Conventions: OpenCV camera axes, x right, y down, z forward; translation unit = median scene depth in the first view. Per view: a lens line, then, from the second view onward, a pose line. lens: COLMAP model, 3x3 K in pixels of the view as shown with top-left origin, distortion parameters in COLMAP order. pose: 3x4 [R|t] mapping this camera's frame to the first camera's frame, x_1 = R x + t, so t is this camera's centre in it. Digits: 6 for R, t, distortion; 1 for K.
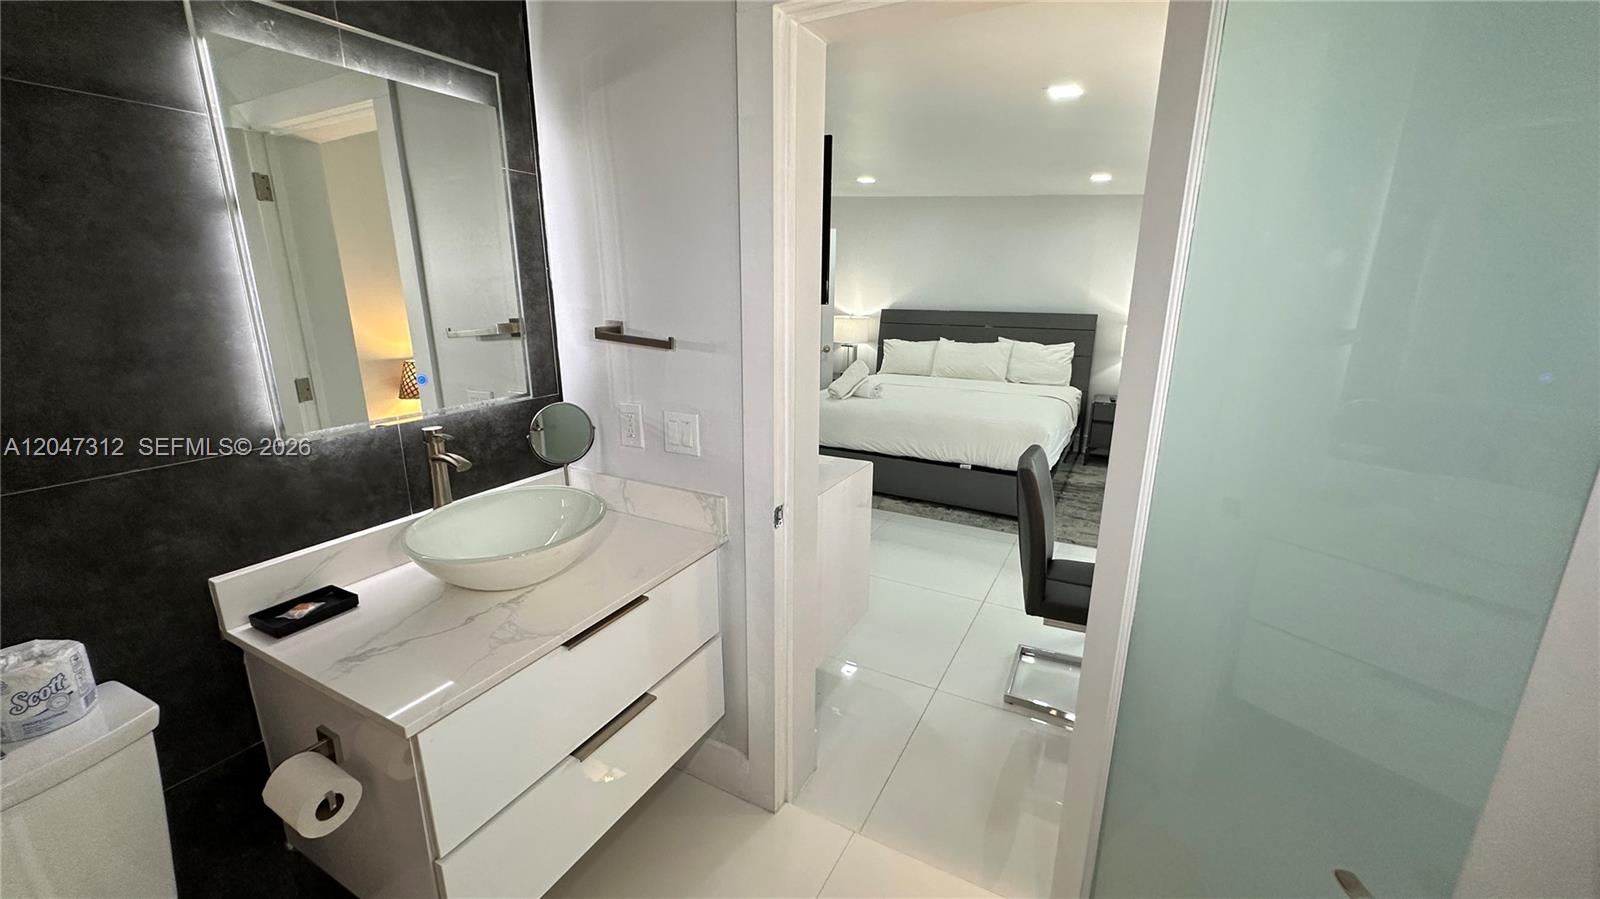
lens RADIAL K [[646.2, 0, 798.5], [0, 646.2, 455.7], [0, 0, 1]] dist [-0.001203, 0.000096]
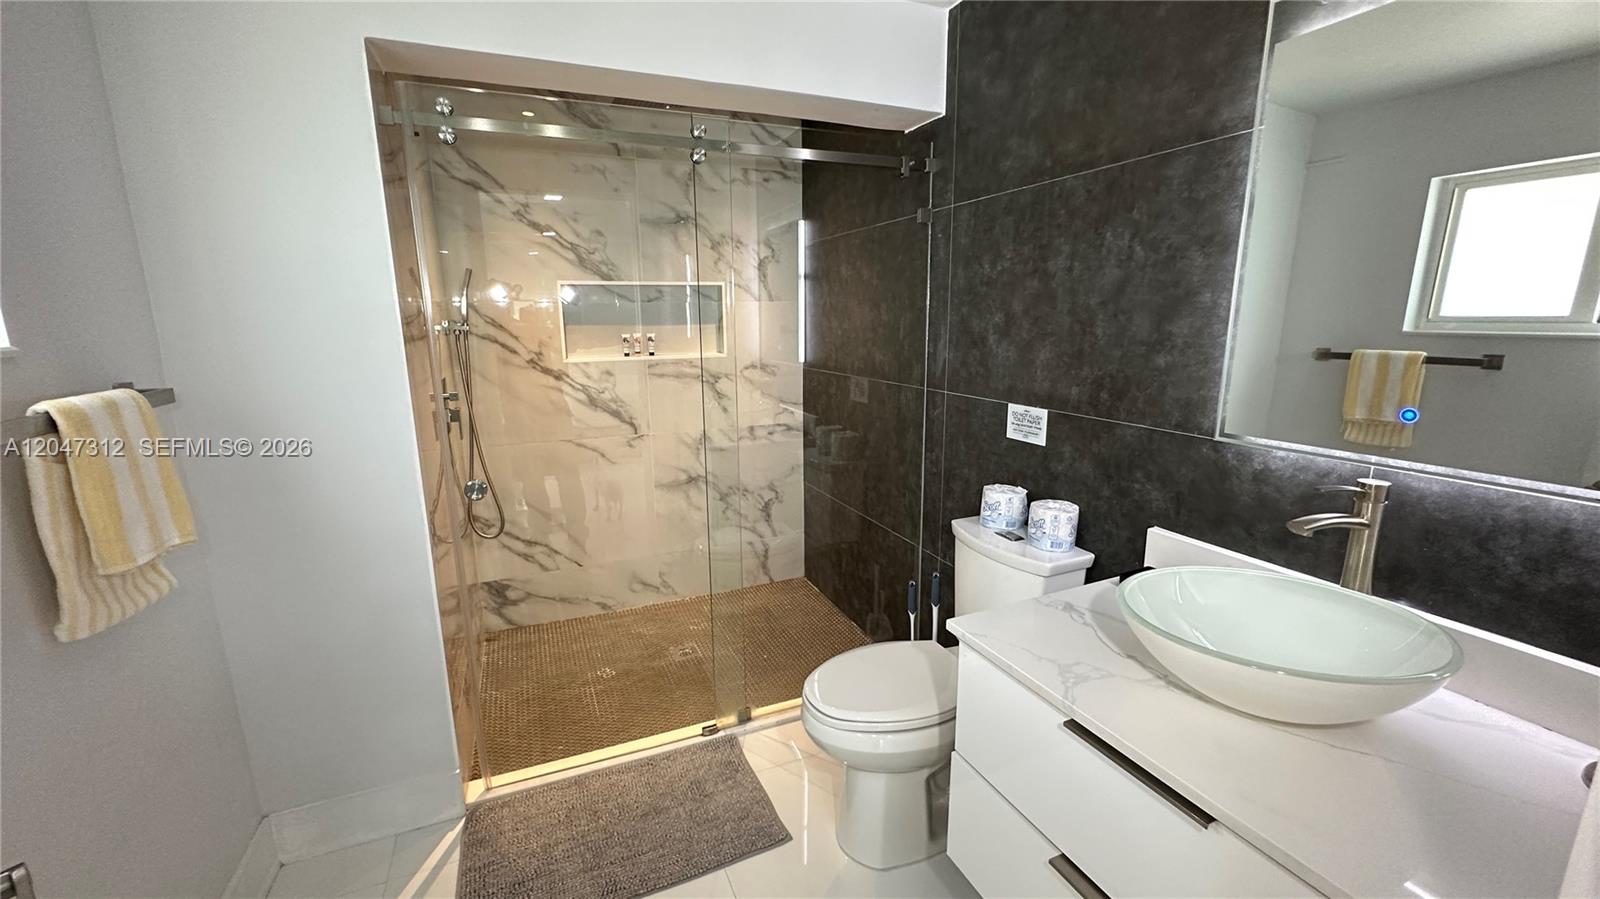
lens RADIAL K [[646.2, 0, 798.8], [0, 646.2, 448.1], [0, 0, 1]] dist [-0.001203, 0.000096]
pose [[-0.612479, 0.163486, -0.773396, 0.379595], [-0.200060, 0.914469, 0.351742, -0.214458], [0.764752, 0.370161, -0.527386, 0.953559]]
